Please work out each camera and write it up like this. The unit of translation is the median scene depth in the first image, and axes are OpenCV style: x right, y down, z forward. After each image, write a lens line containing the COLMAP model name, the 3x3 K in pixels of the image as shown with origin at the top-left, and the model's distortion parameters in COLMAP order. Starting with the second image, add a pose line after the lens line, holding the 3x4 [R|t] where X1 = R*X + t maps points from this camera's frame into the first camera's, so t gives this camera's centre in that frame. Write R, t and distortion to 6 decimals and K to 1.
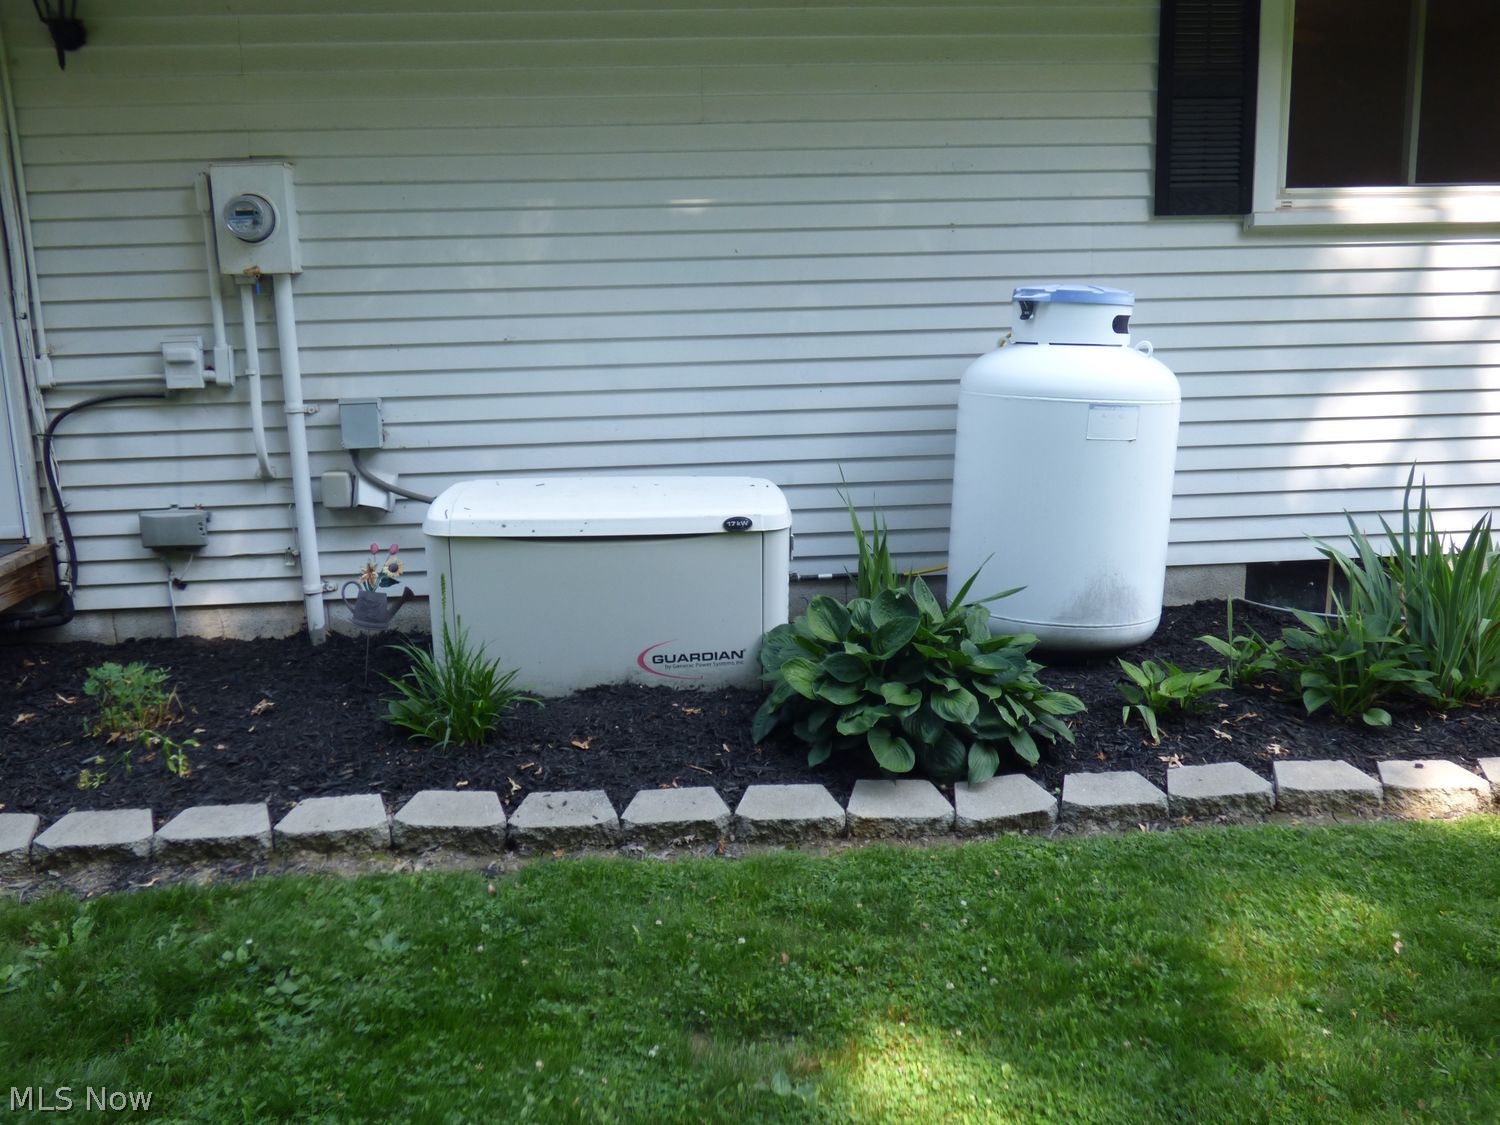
lens RADIAL K [[1233.5, 0, 746.1], [0, 1233.5, 559.1], [0, 0, 1]] dist [-0.009772, -0.006638]
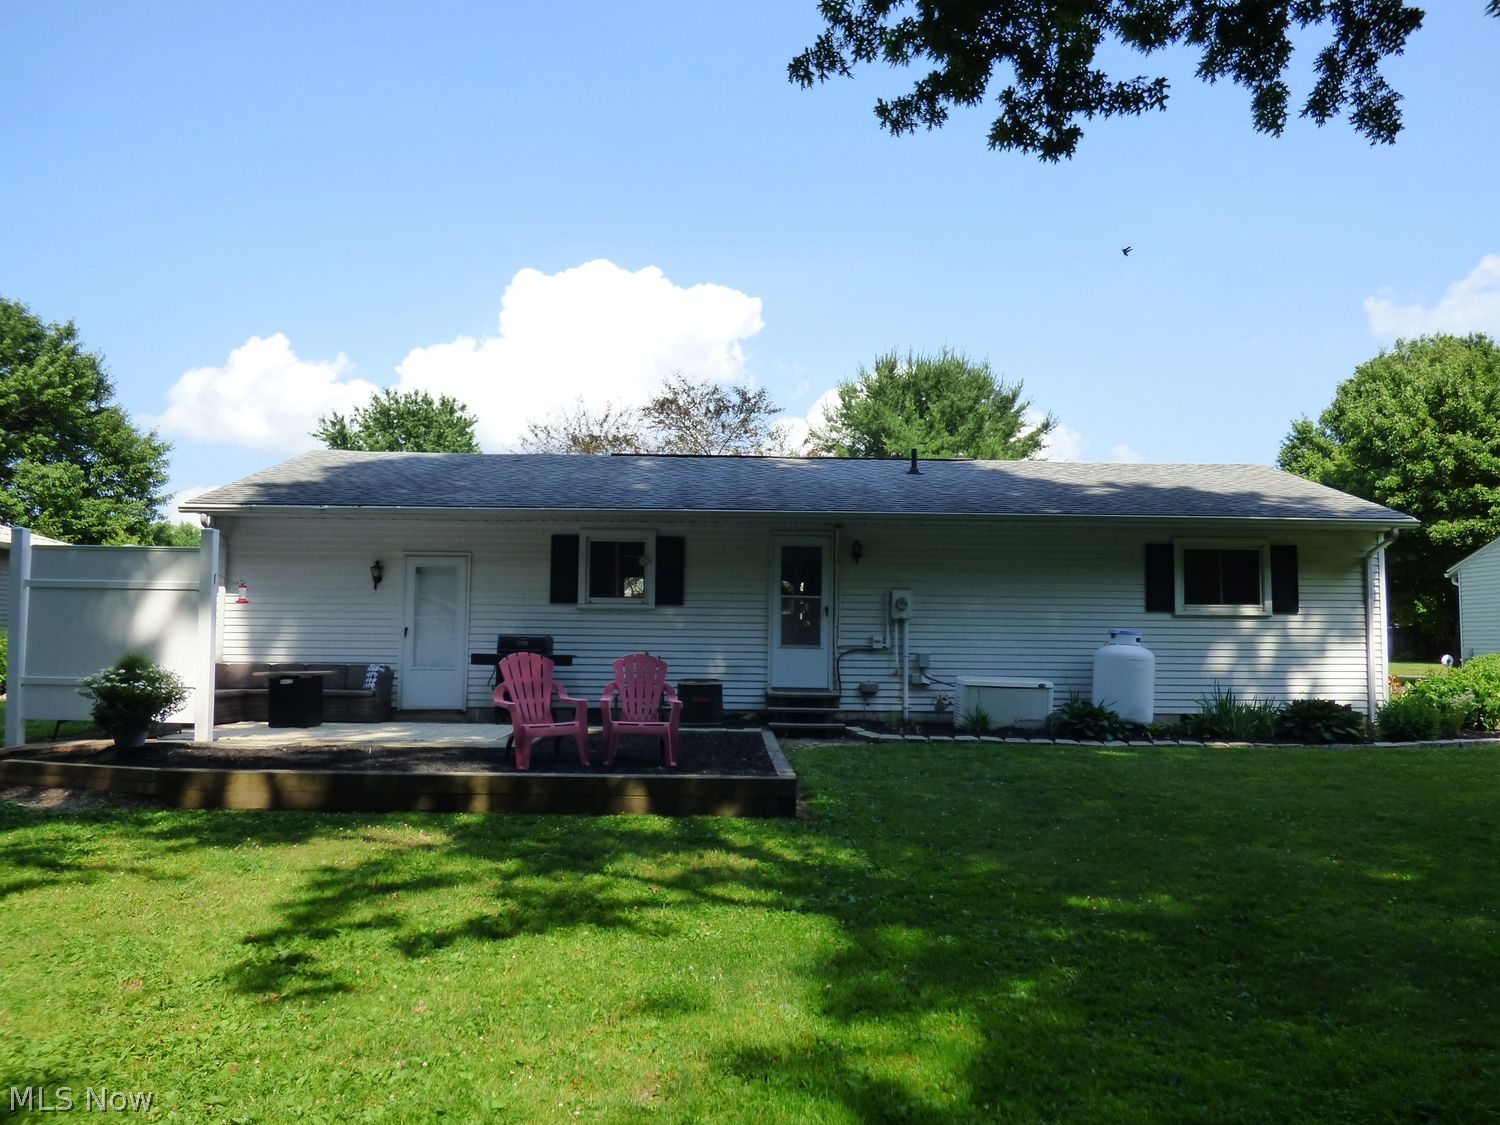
lens RADIAL K [[1096.1, 0, 752.2], [0, 1096.1, 563.8], [0, 0, 1]] dist [-0.002214, 0.000199]
pose [[0.997966, 0.034425, -0.053650, -0.655995], [-0.047894, 0.960345, -0.274669, 0.524985], [0.042067, 0.276680, 0.960041, -2.178753]]
